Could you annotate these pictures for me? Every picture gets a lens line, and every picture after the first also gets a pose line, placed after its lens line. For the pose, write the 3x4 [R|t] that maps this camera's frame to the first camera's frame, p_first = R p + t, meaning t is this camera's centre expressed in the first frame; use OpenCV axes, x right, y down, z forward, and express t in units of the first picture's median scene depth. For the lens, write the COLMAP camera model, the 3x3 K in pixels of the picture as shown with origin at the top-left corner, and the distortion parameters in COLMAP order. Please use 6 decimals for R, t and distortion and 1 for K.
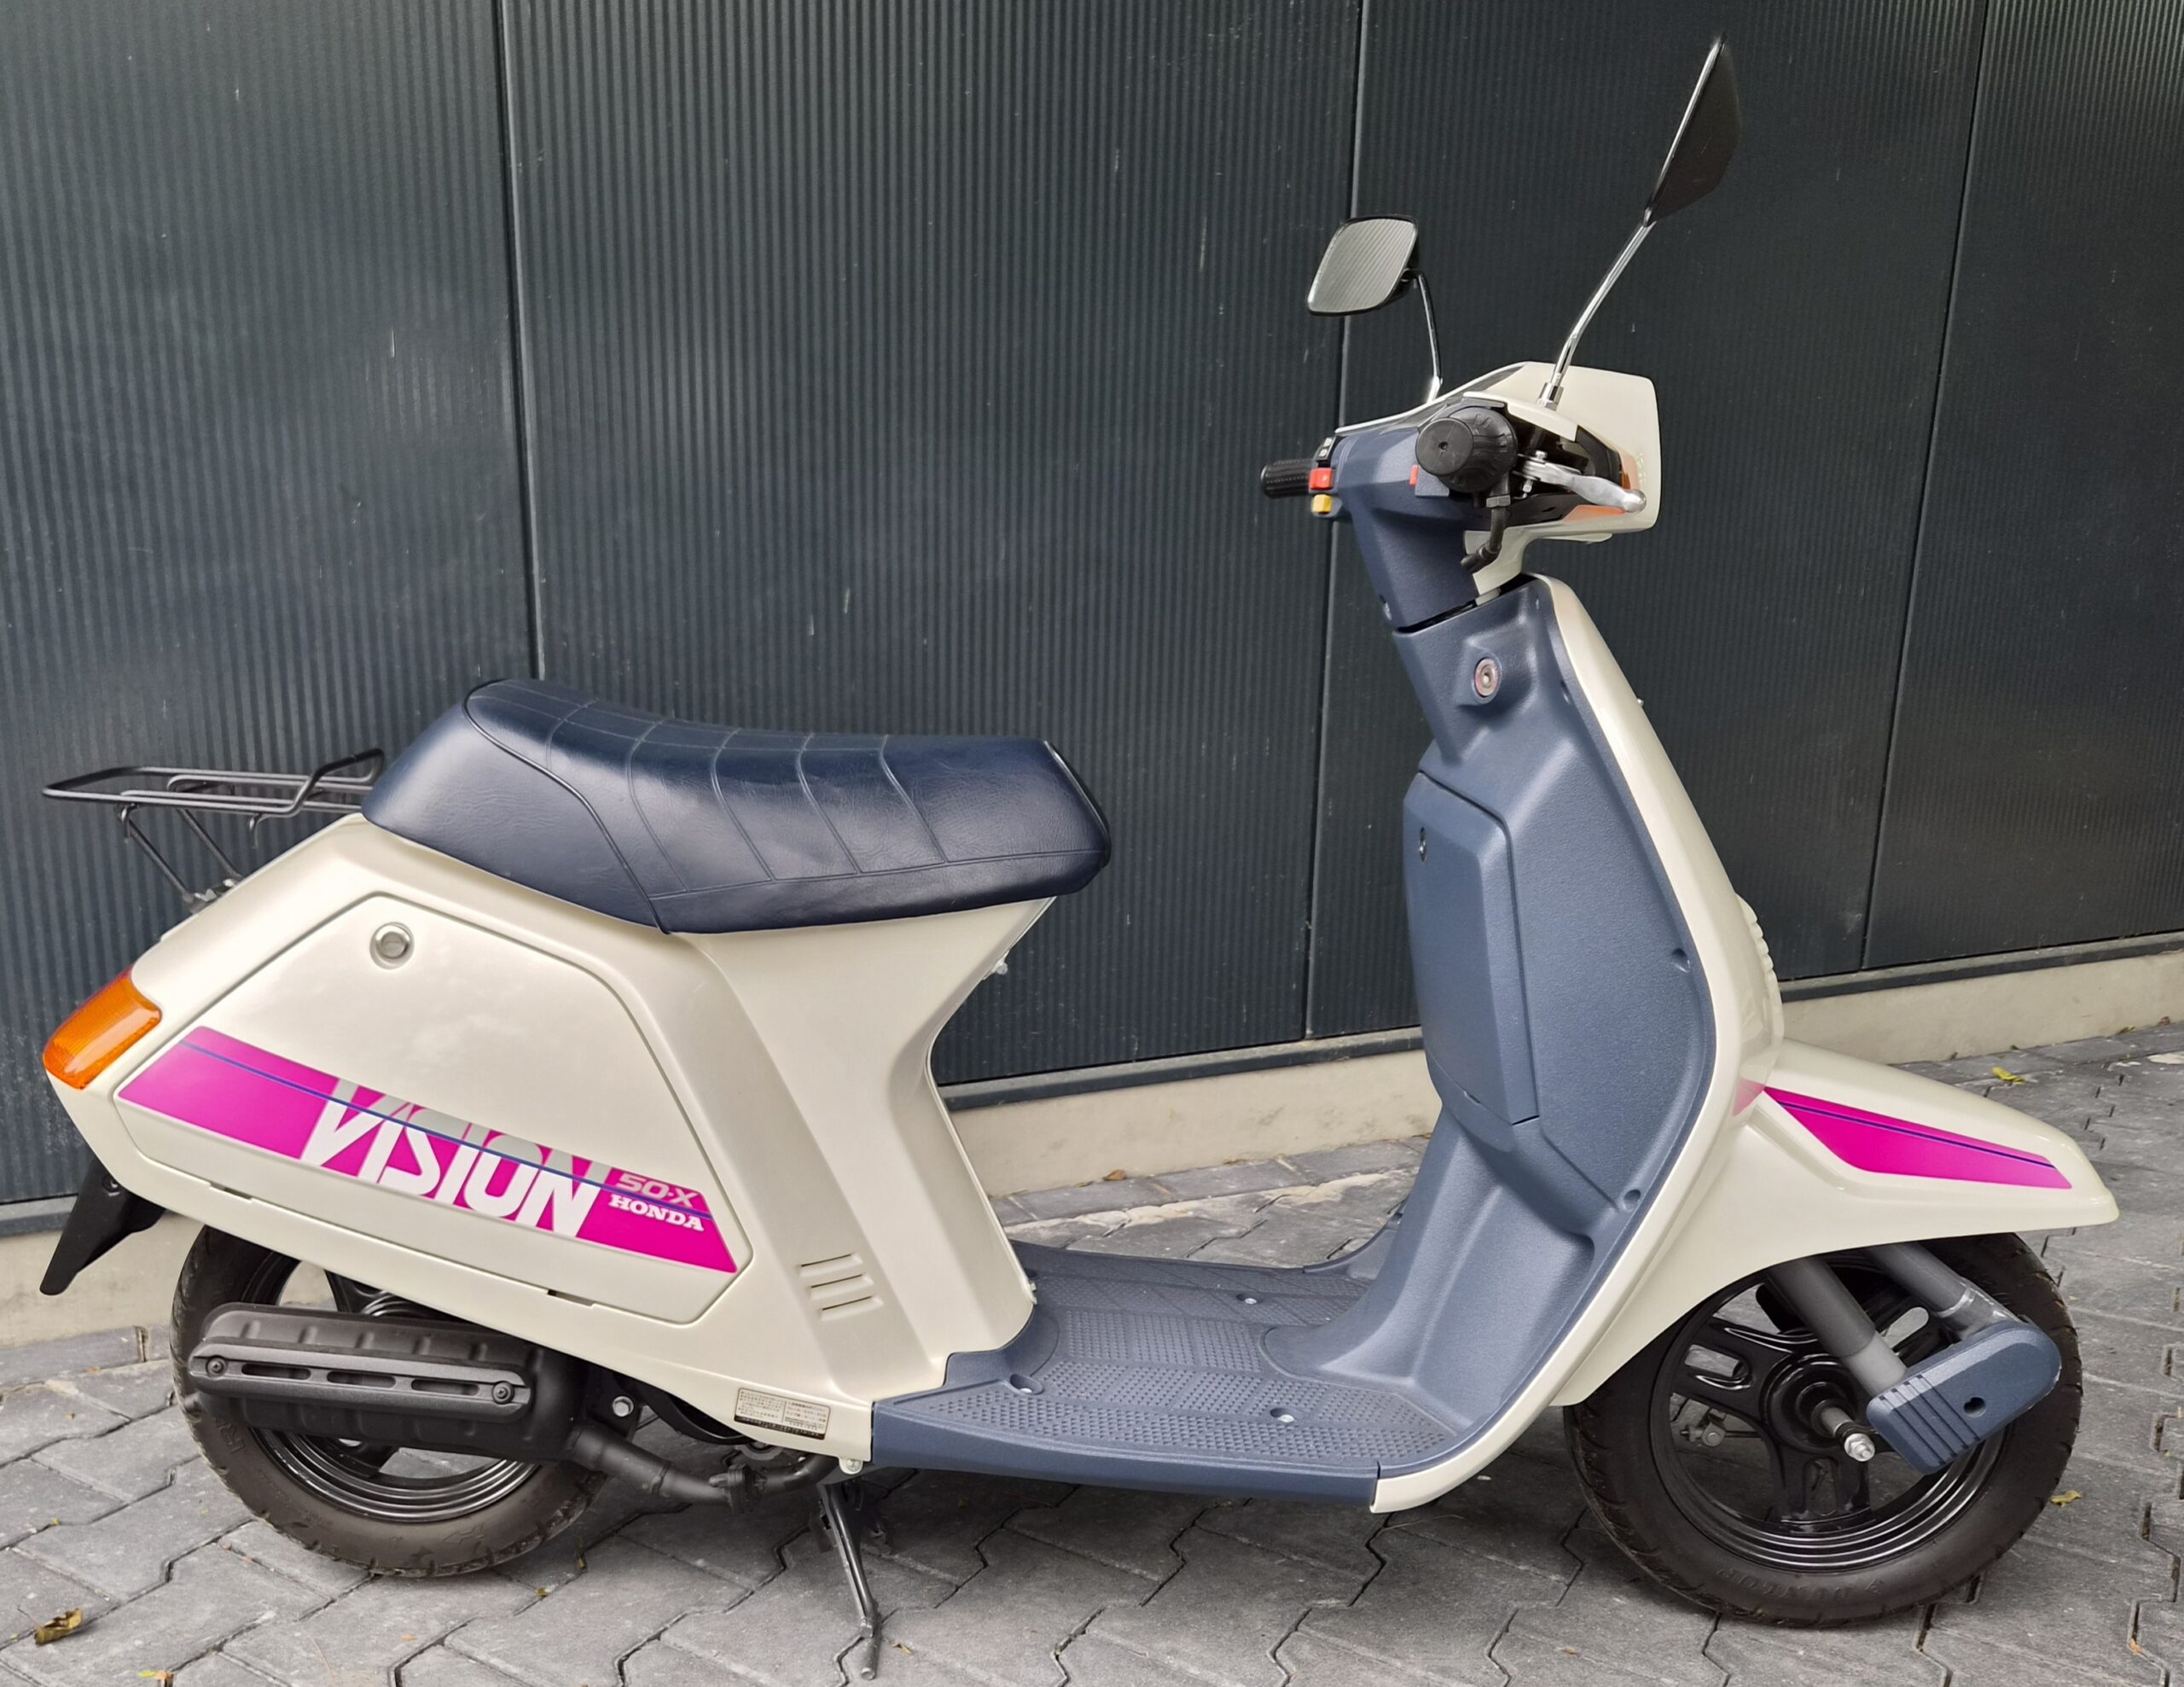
lens RADIAL K [[1860.8, 0, 934.4], [0, 1860.8, 998.0], [0, 0, 1]] dist [0.063248, -0.062525]
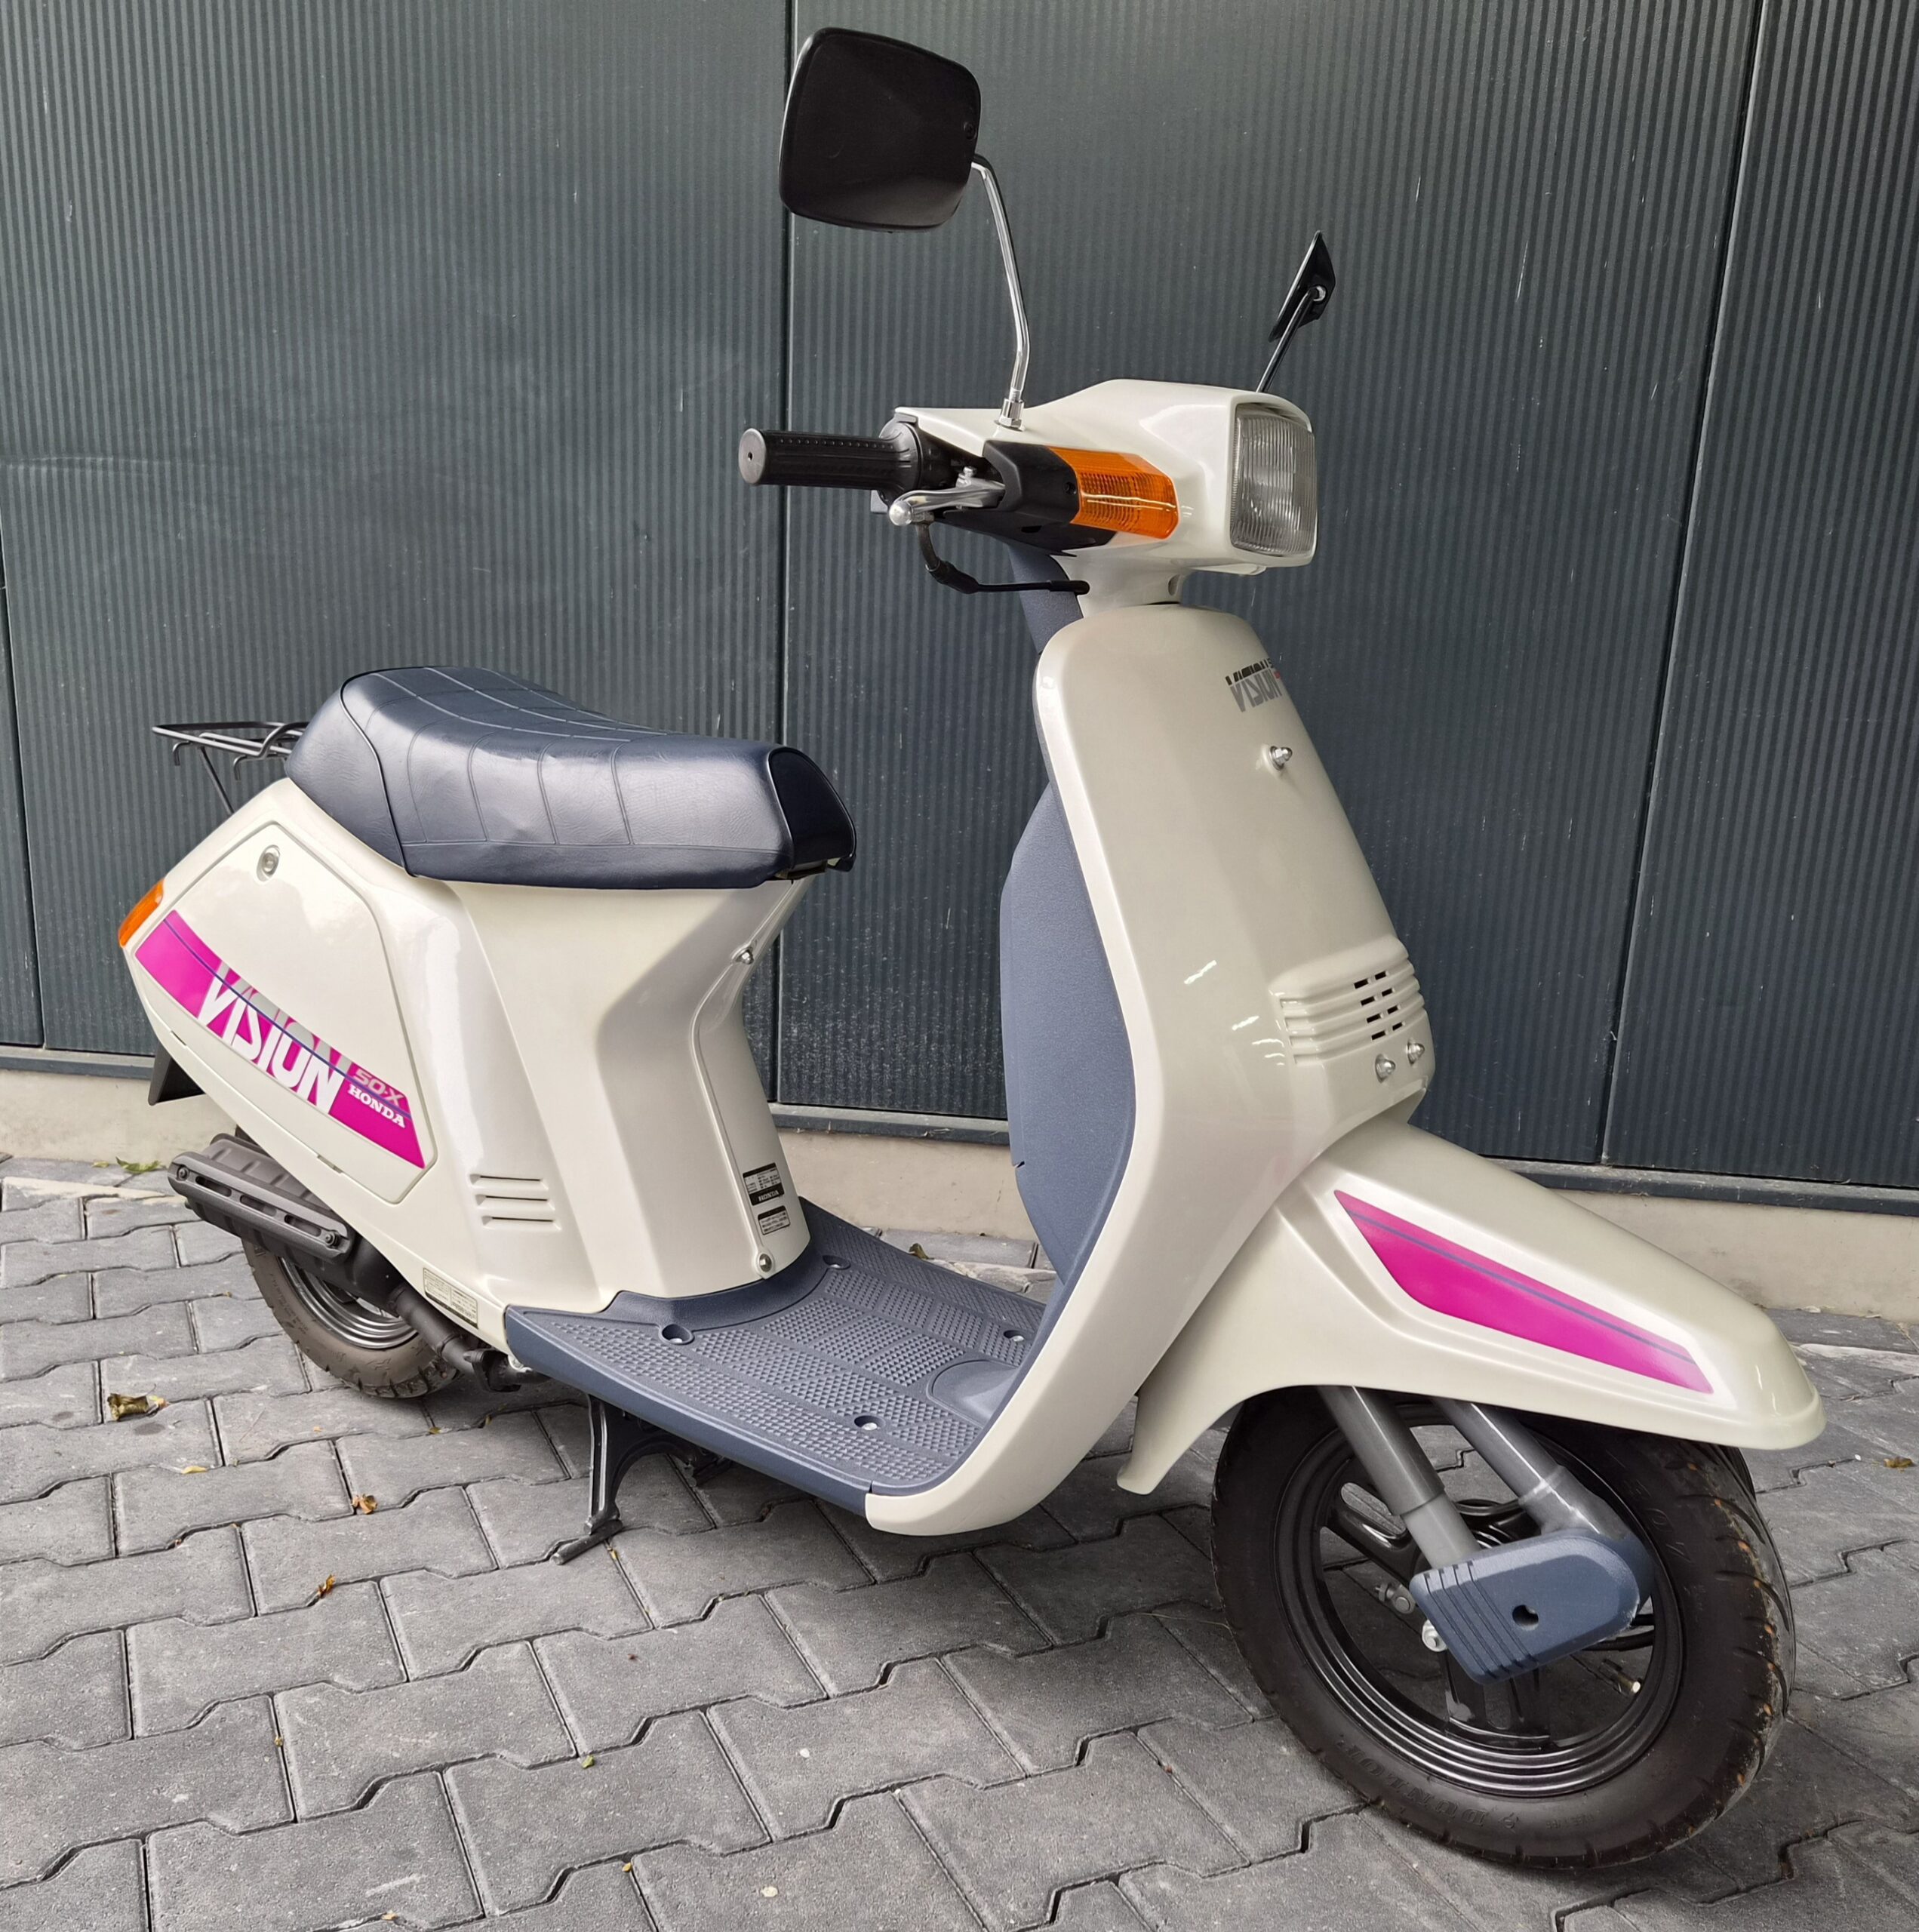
lens RADIAL K [[1842.4, 0, 906.4], [0, 1842.4, 1065.3], [0, 0, 1]] dist [0.055332, -0.023296]
pose [[0.845819, 0.161439, -0.508456, 0.643236], [-0.162679, 0.985769, 0.042373, -0.014522], [0.508061, 0.046875, 0.860045, 0.125898]]
